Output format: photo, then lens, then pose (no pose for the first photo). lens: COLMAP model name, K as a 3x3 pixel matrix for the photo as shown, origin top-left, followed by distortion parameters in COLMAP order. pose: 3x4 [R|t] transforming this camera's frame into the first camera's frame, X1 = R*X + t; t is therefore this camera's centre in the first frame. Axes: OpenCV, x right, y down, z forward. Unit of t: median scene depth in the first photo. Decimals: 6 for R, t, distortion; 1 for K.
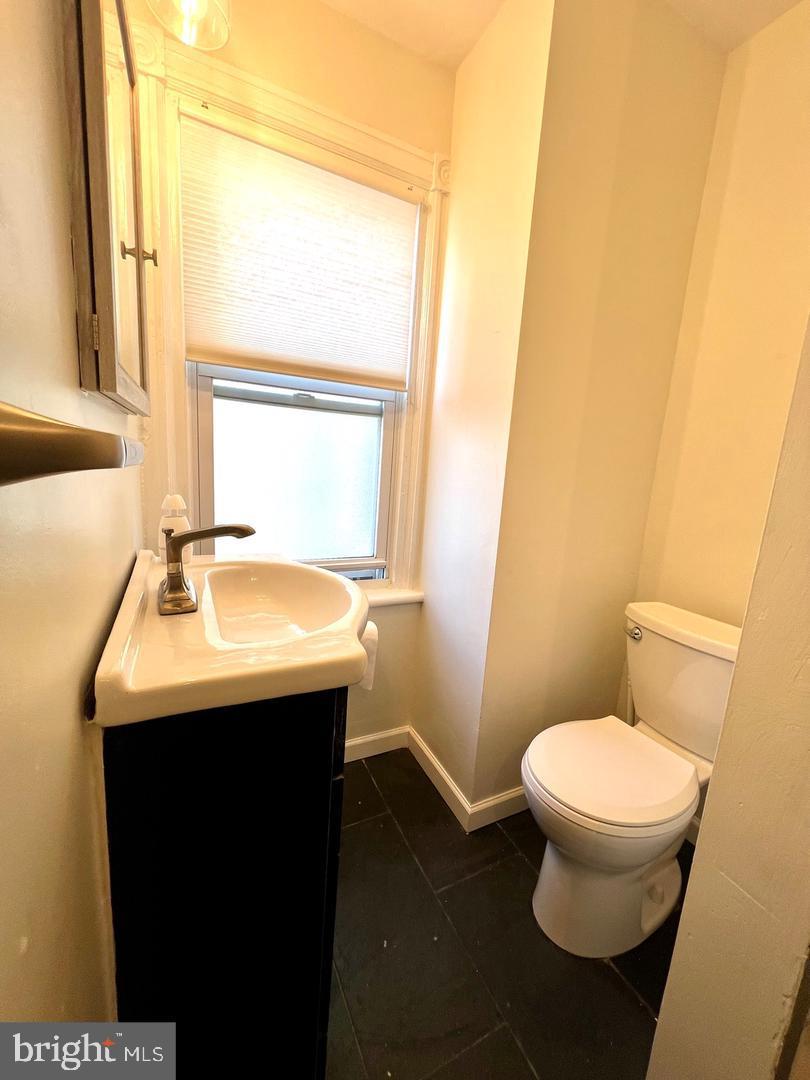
lens RADIAL K [[433.1, 0, 406.6], [0, 433.1, 537.0], [0, 0, 1]] dist [0.000431, 0.001433]
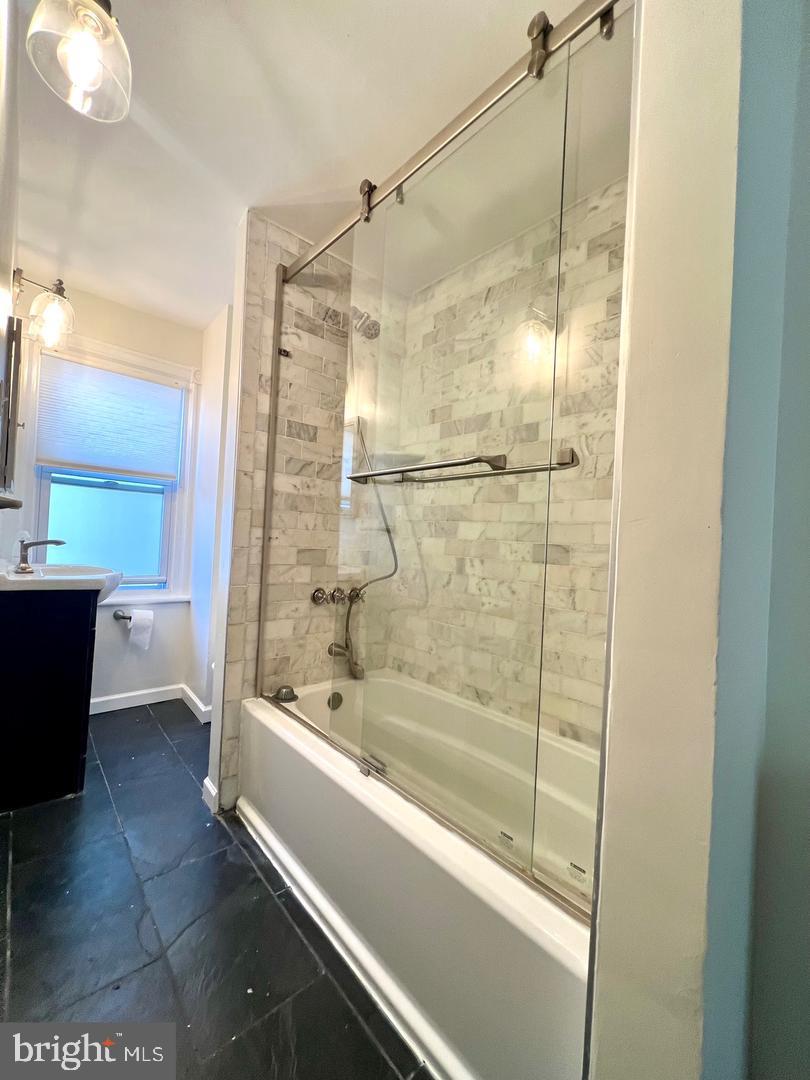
lens RADIAL K [[433.1, 0, 403.3], [0, 433.1, 538.2], [0, 0, 1]] dist [0.000431, 0.001433]
pose [[0.963683, -0.009642, 0.266874, 0.544498], [0.054633, 0.985329, -0.161682, 0.314439], [-0.261400, 0.170391, 0.950072, -1.189608]]
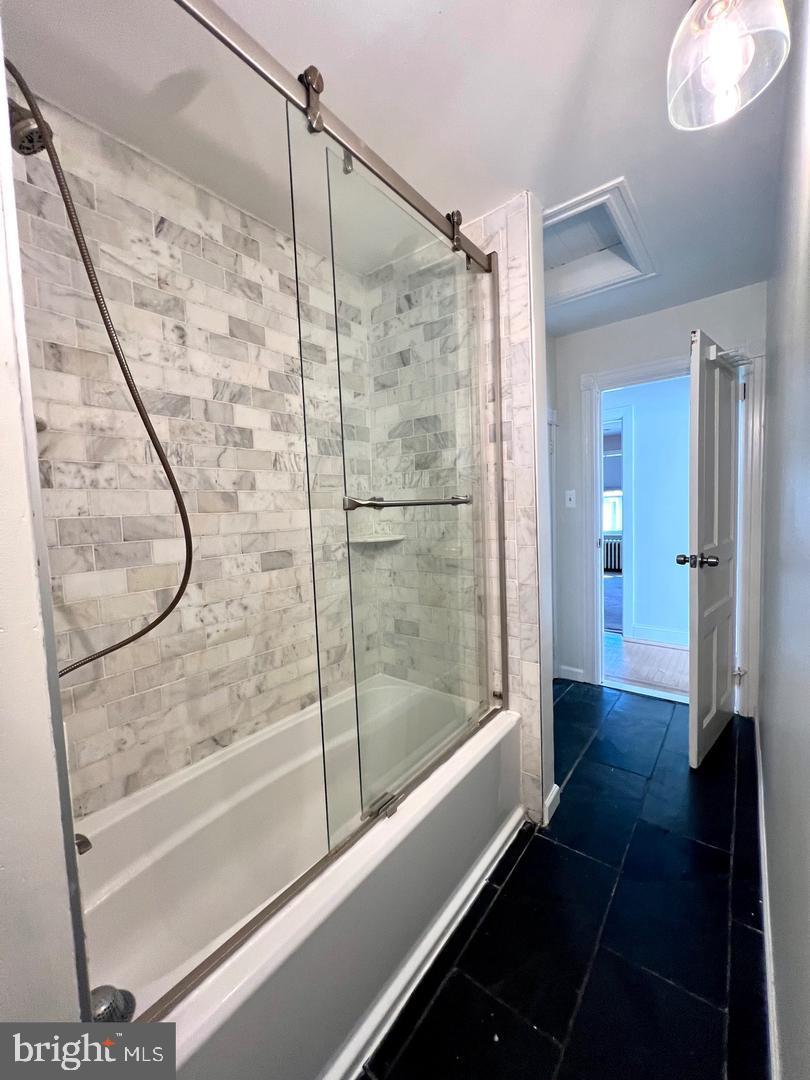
lens RADIAL K [[433.1, 0, 406.1], [0, 433.1, 537.3], [0, 0, 1]] dist [0.000431, 0.001433]
pose [[-0.423132, -0.111712, 0.899155, -0.484167], [0.173510, 0.964014, 0.201422, -0.351981], [-0.889299, 0.241241, -0.388522, 0.854611]]
